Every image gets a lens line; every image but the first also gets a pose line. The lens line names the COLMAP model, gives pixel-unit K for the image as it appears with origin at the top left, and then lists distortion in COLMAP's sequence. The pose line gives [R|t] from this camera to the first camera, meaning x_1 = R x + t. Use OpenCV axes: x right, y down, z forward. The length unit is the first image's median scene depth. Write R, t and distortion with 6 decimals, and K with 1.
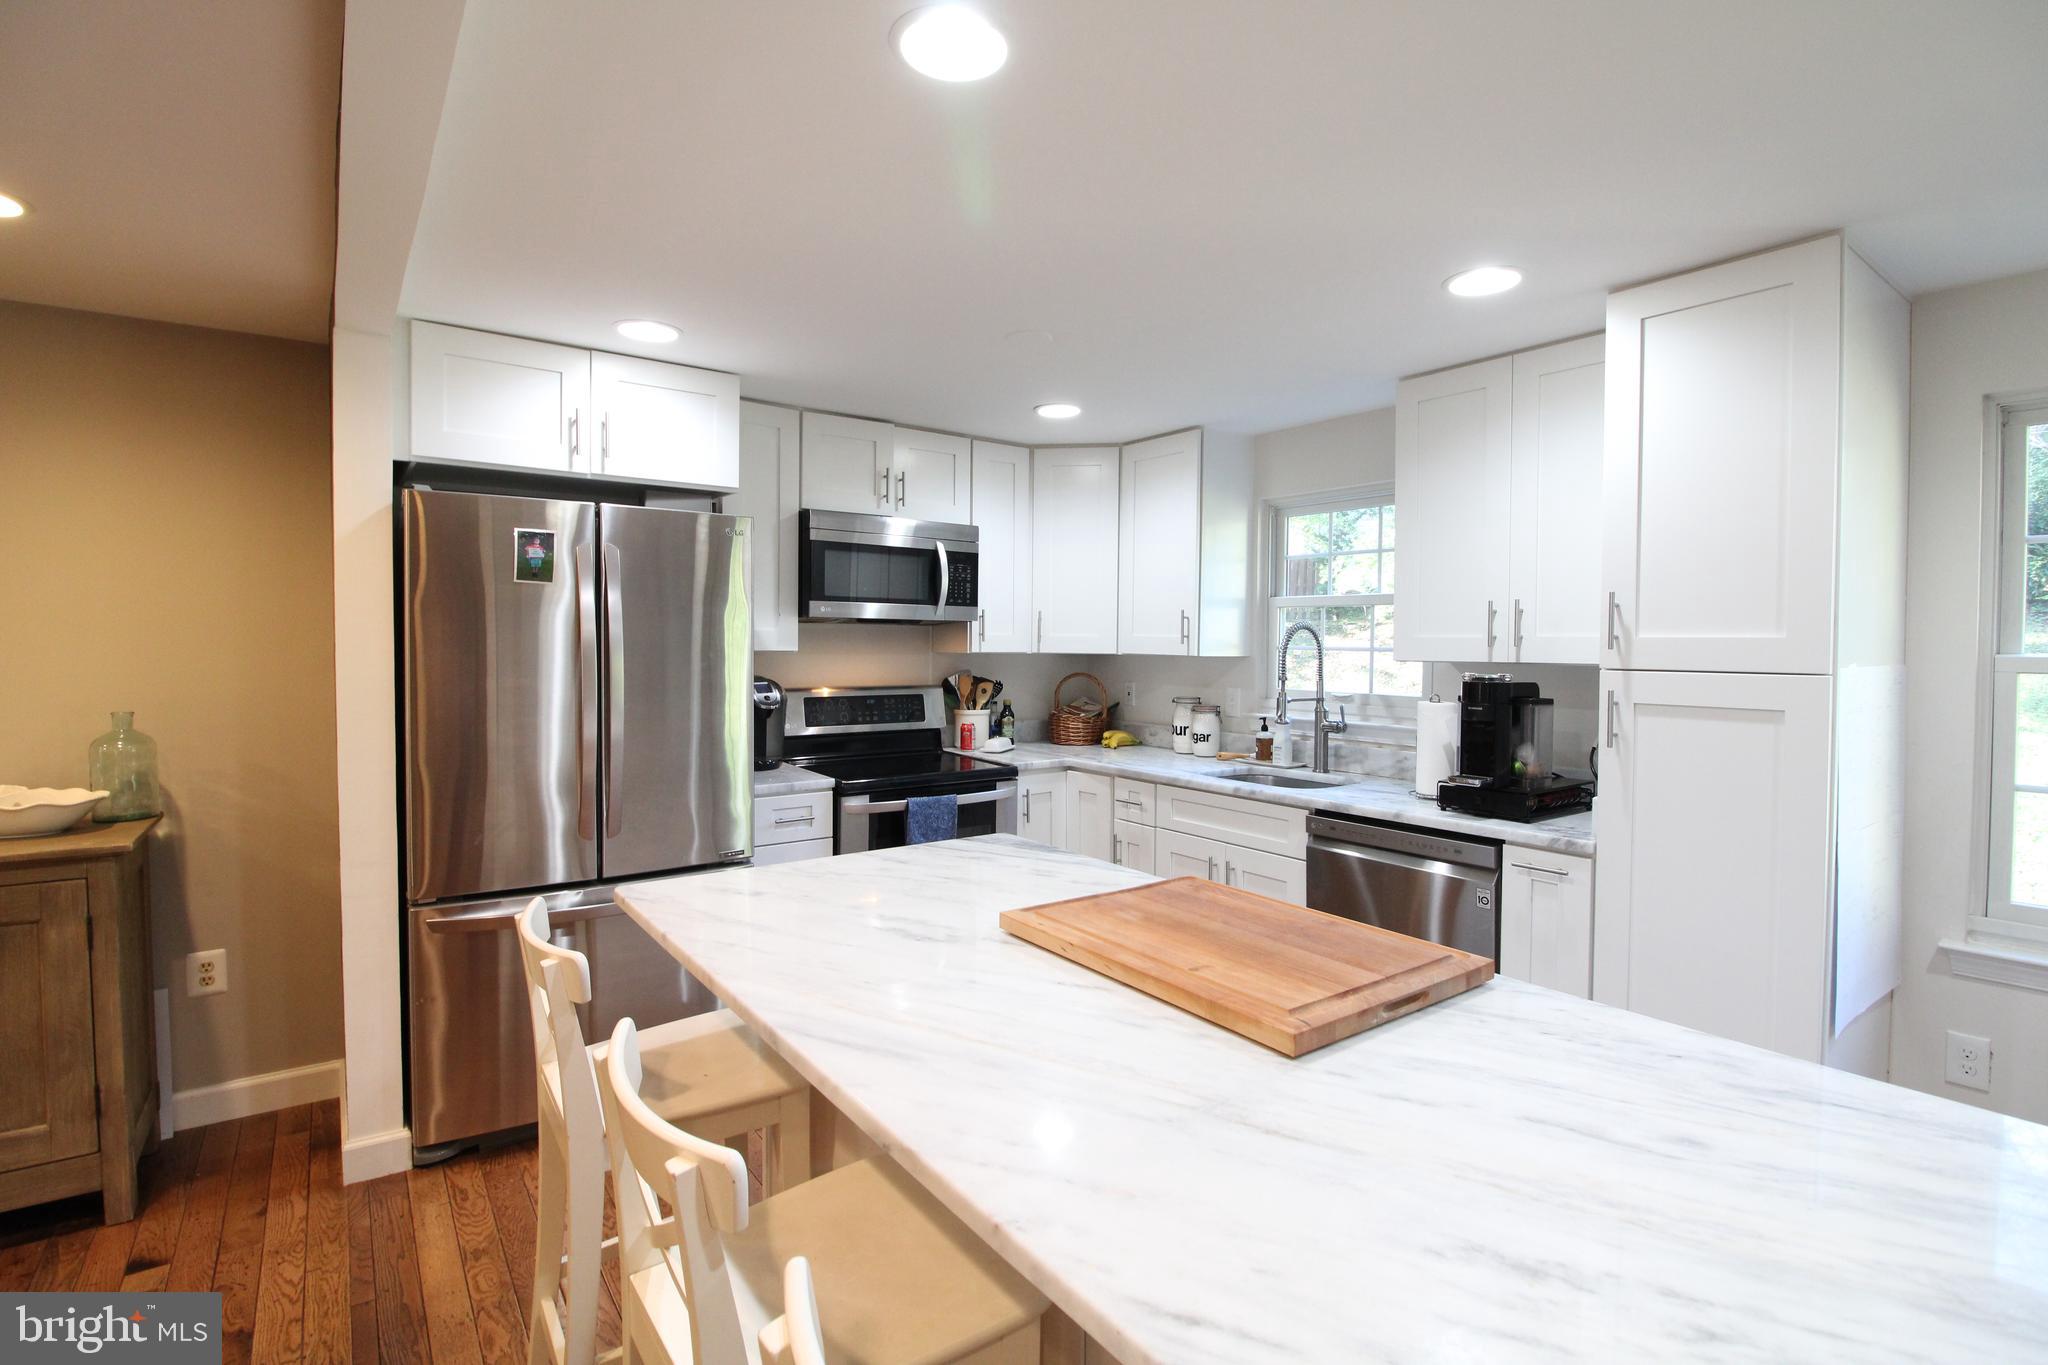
lens RADIAL K [[951.1, 0, 1029.2], [0, 951.1, 681.0], [0, 0, 1]] dist [-0.008845, -0.001236]
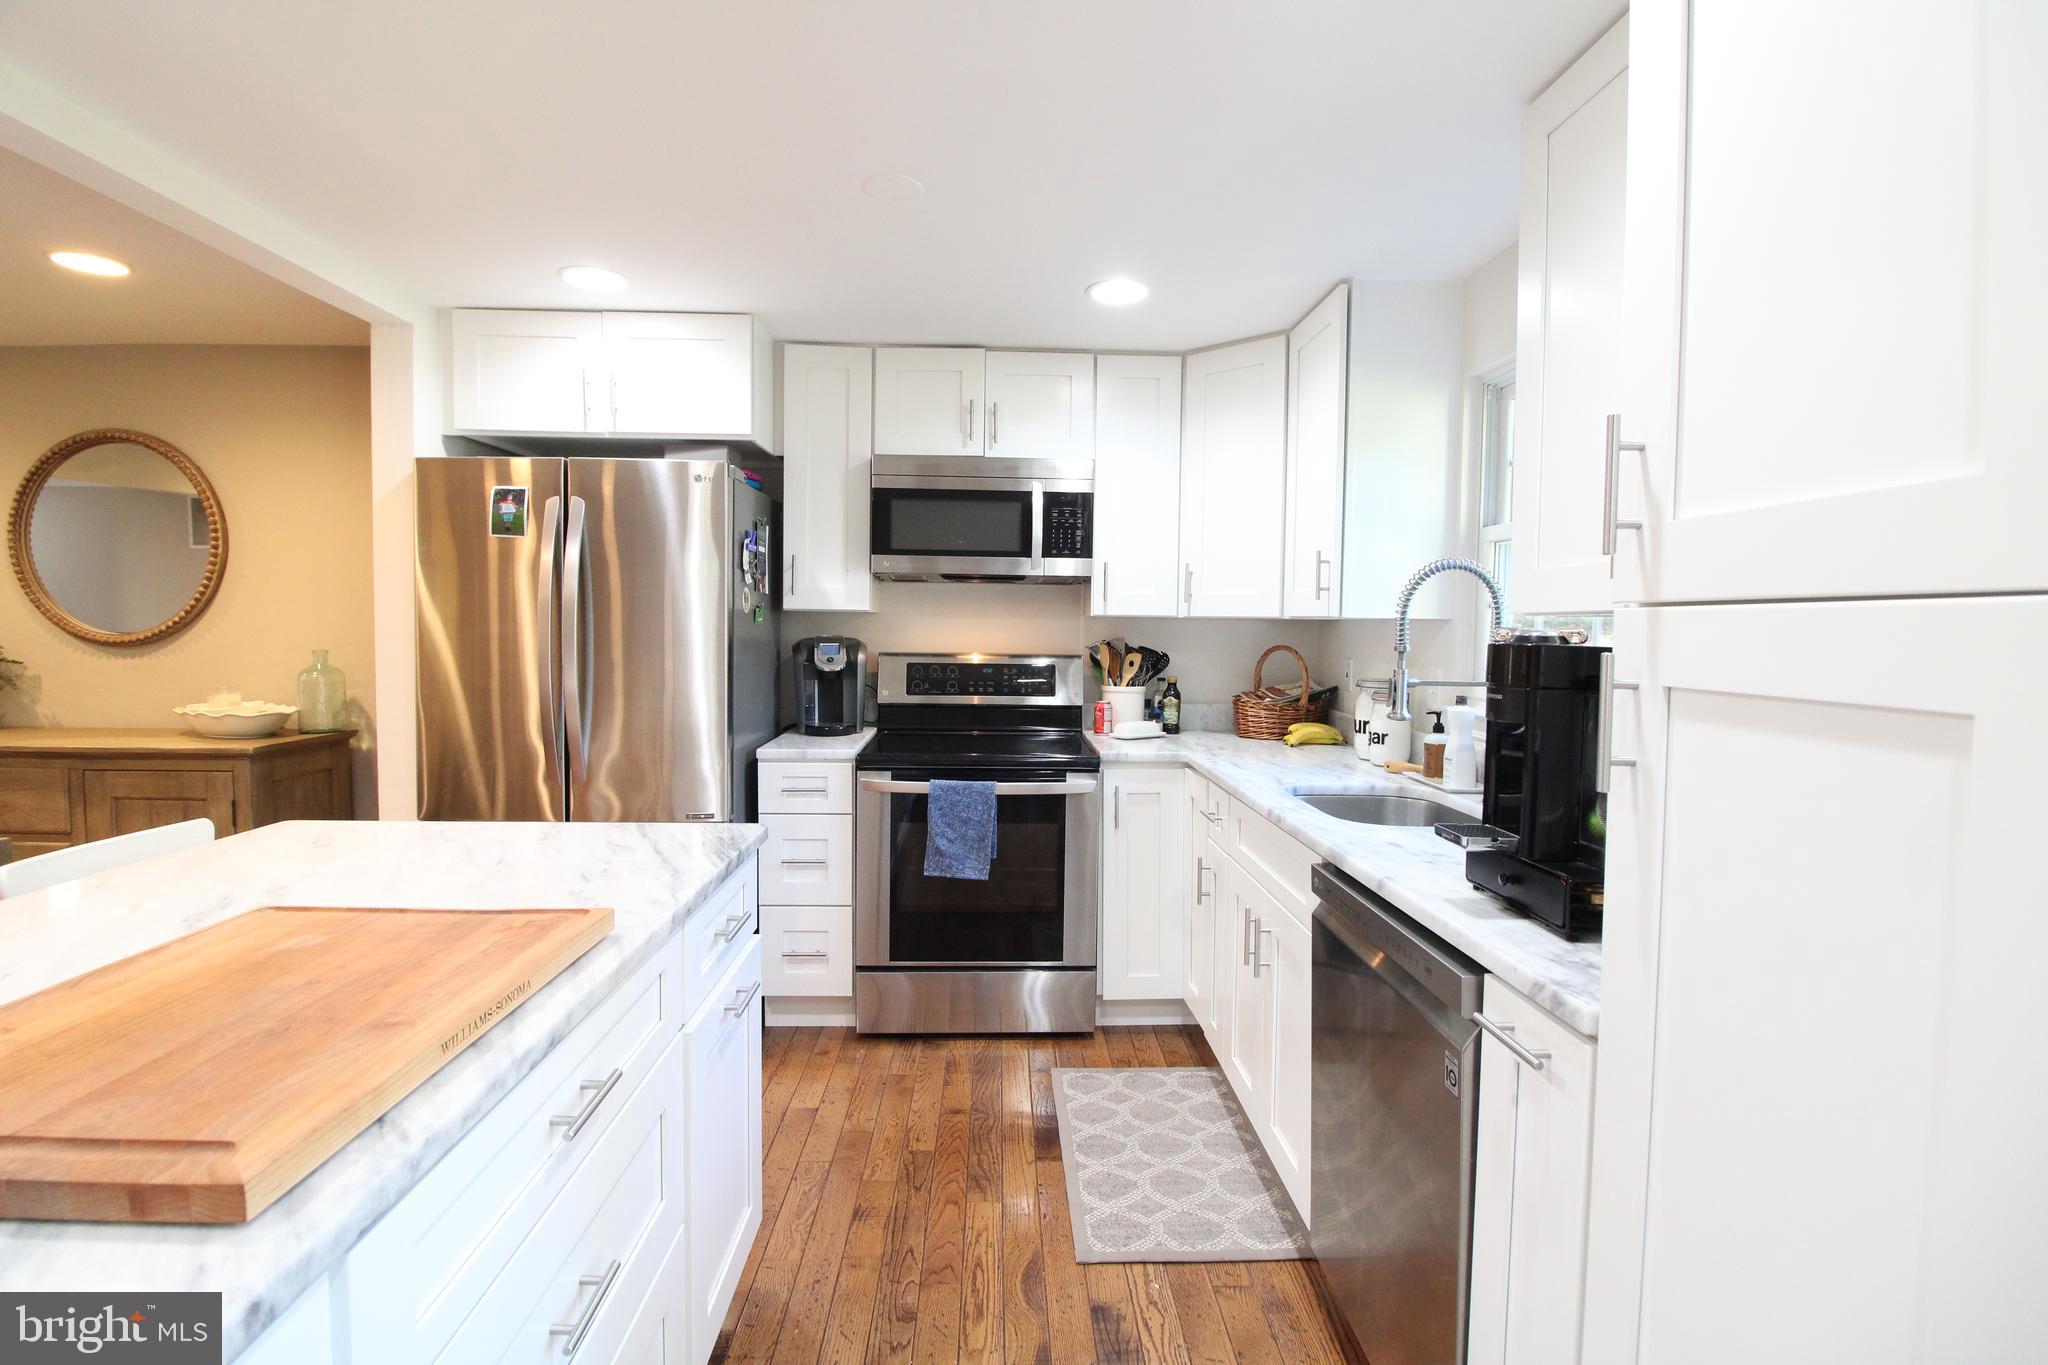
lens RADIAL K [[951.1, 0, 1021.2], [0, 951.1, 678.8], [0, 0, 1]] dist [-0.008845, -0.001236]
pose [[0.825009, 0.035258, -0.564019, 0.381804], [-0.029767, 0.999378, 0.018932, 0.012342], [0.564336, 0.001170, 0.825545, 0.307273]]
